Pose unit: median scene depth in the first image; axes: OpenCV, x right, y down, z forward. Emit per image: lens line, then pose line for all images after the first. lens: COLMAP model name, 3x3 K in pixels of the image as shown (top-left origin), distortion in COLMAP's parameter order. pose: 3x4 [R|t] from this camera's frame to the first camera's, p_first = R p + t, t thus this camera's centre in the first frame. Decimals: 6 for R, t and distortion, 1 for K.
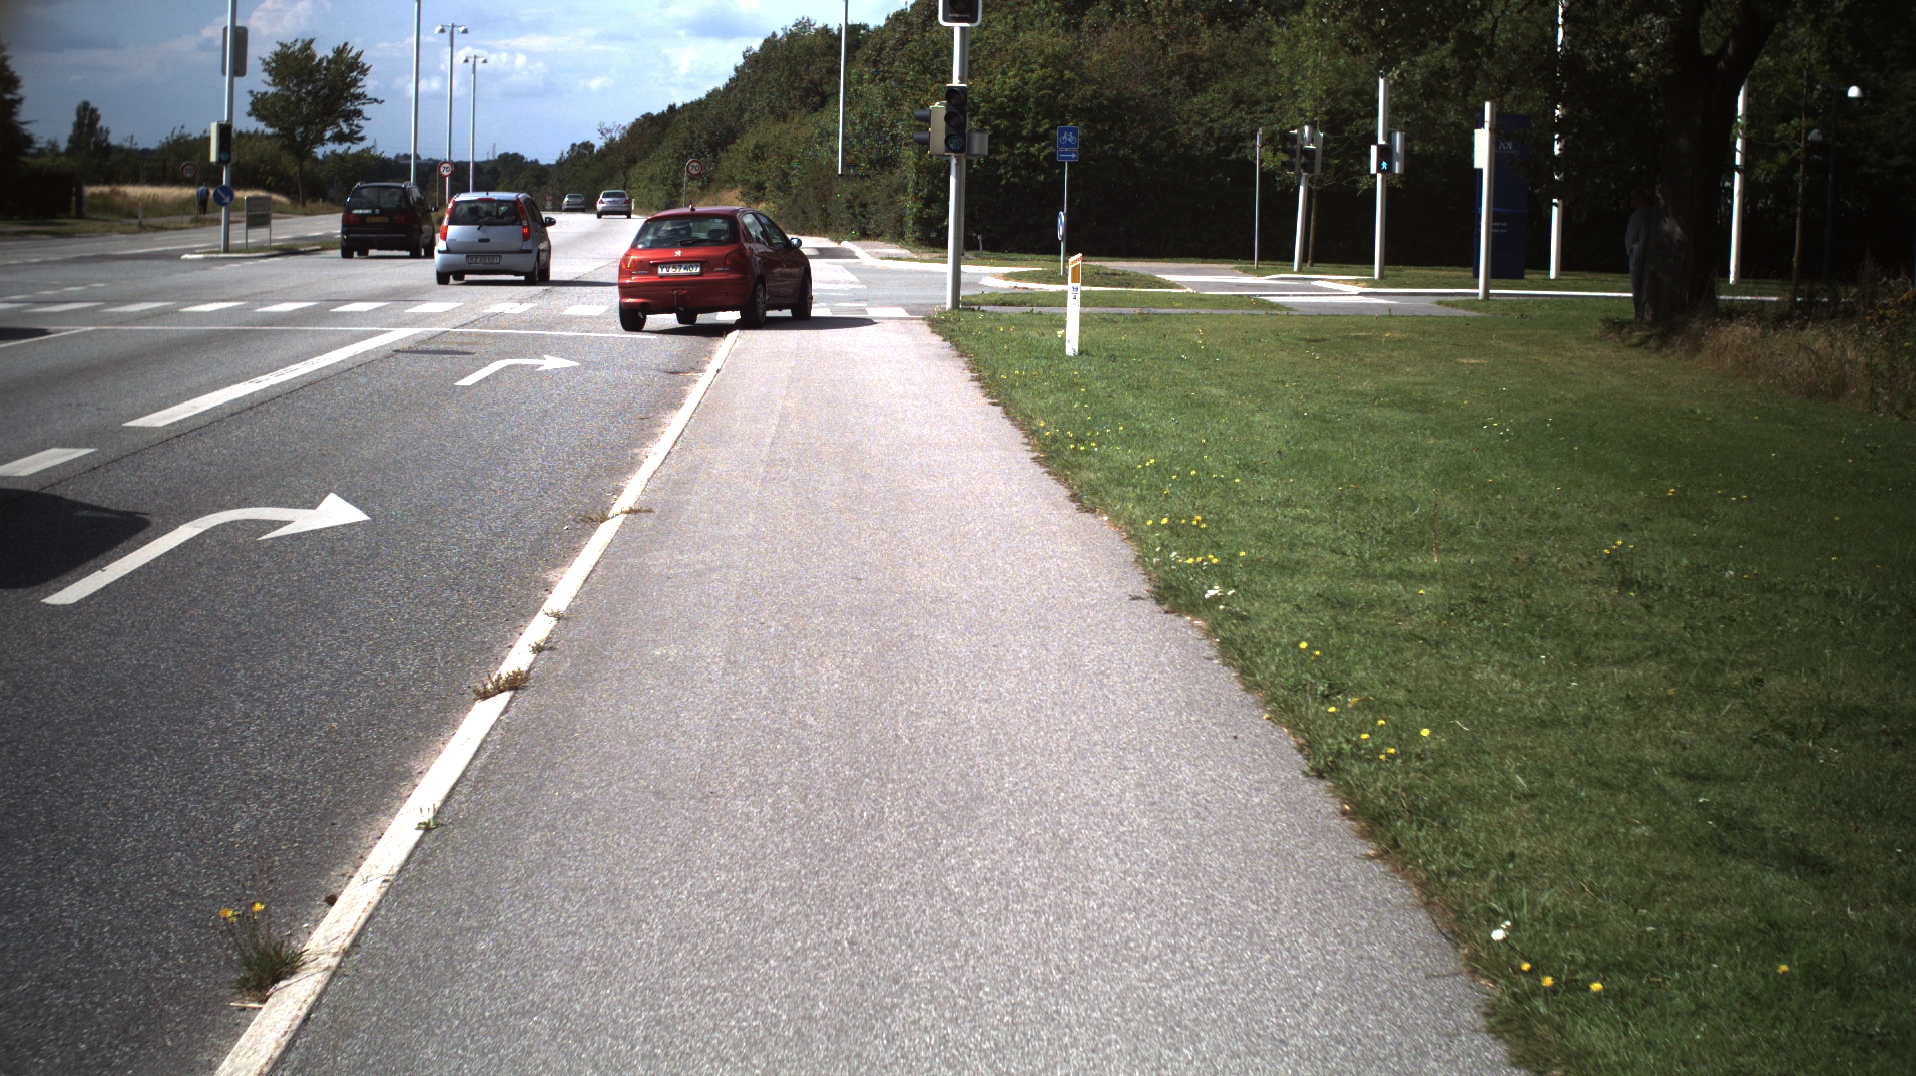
lens RADIAL K [[3546.6, 0, 959.4], [0, 3546.6, 532.5], [0, 0, 1]] dist [-0.273285, 0.000000]
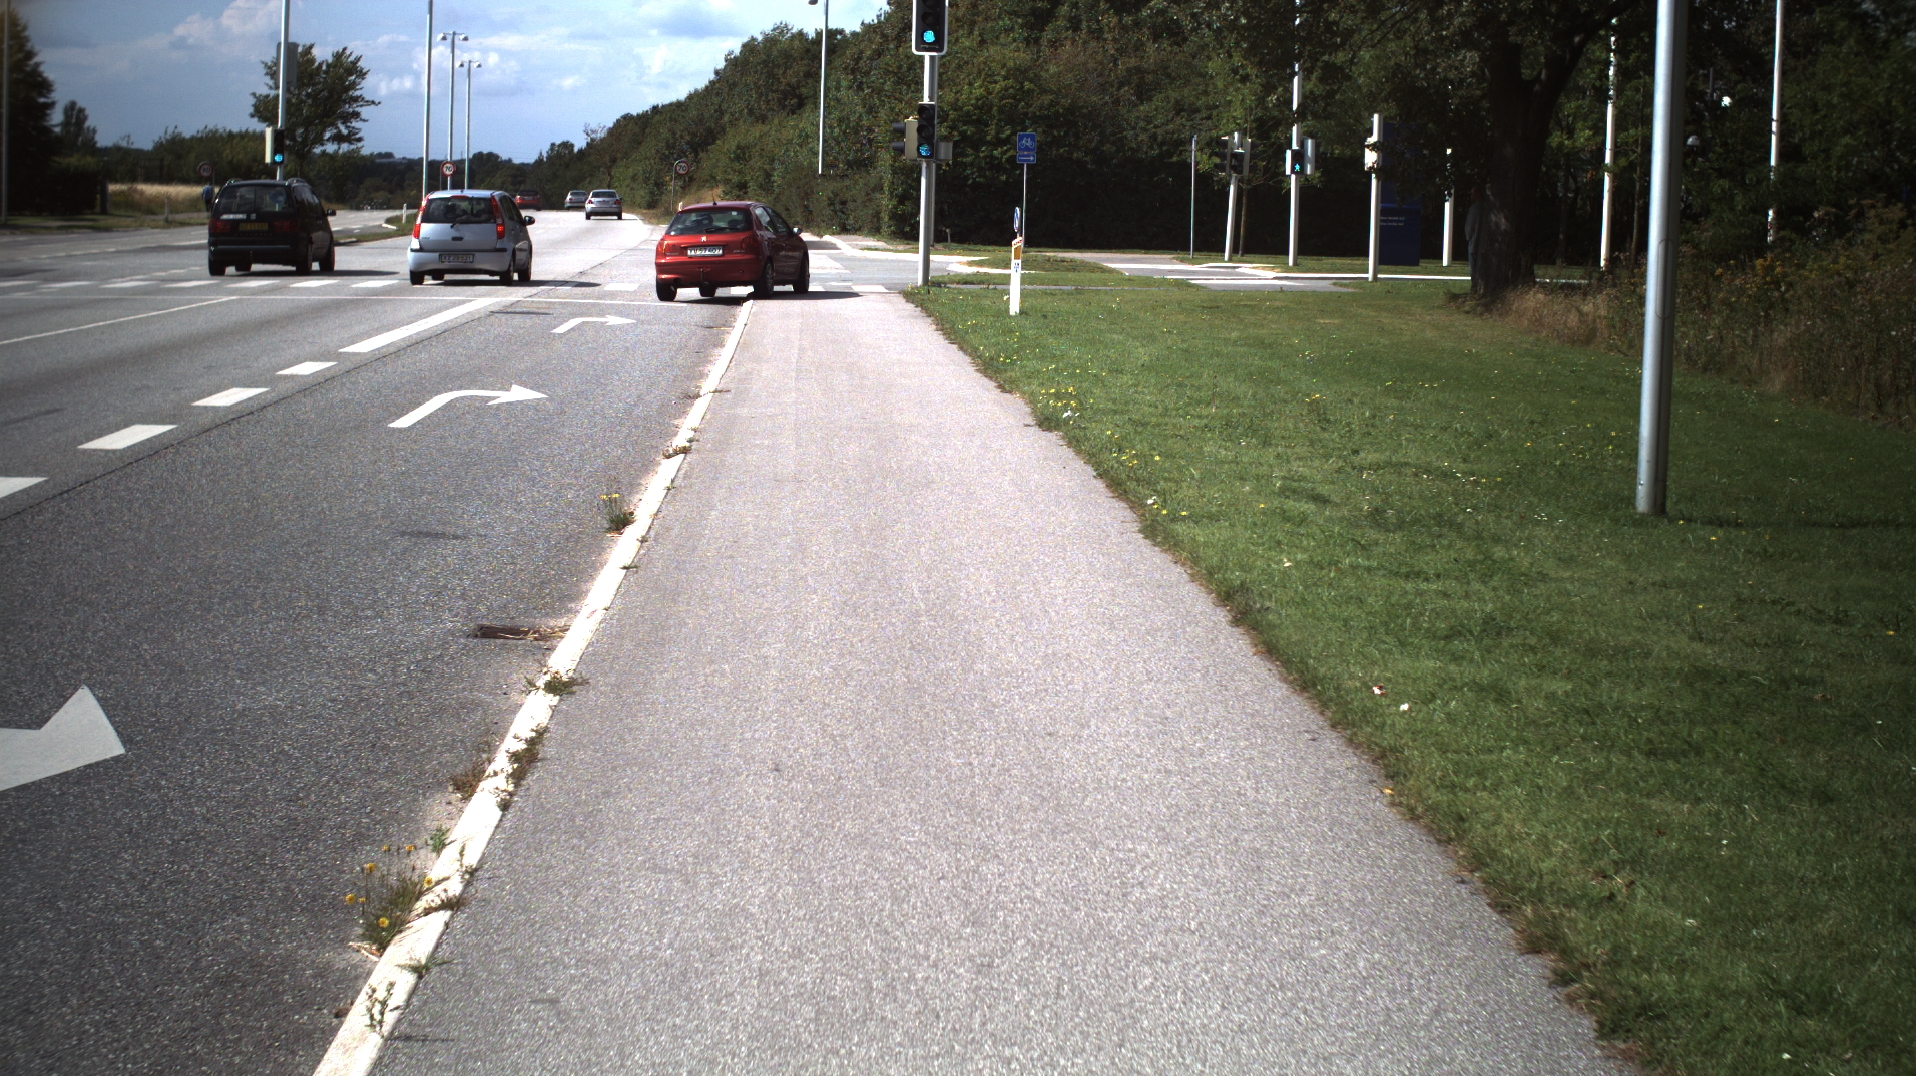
lens RADIAL K [[3546.6, 0, 955.8], [0, 3546.6, 528.7], [0, 0, 1]] dist [-0.273285, 0.000000]
pose [[0.999977, 0.000661, 0.006687, 0.000653], [-0.000655, 0.999999, -0.000881, 0.011777], [-0.006687, 0.000877, 0.999977, -0.119949]]
